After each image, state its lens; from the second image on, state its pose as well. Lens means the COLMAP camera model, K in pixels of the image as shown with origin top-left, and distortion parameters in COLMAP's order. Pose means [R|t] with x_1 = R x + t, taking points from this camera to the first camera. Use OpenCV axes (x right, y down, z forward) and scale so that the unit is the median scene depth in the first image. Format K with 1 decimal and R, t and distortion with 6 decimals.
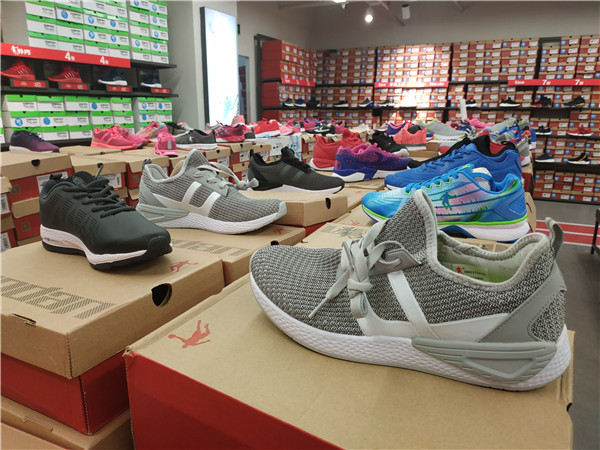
lens RADIAL K [[425.9, 0, 300.0], [0, 425.9, 225.0], [0, 0, 1]] dist [-0.016454, -0.005996]
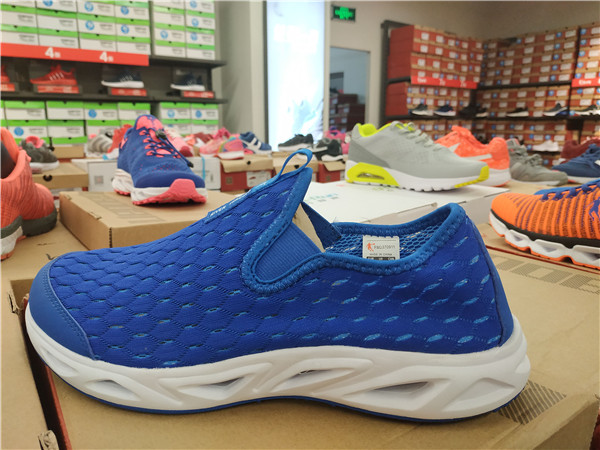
lens RADIAL K [[425.9, 0, 300.0], [0, 425.9, 225.0], [0, 0, 1]] dist [-0.016454, -0.005996]
pose [[0.879984, 0.108904, -0.462350, 0.149926], [-0.122342, 0.992488, 0.000922, -0.068013], [0.458977, 0.055754, 0.886697, 0.272398]]
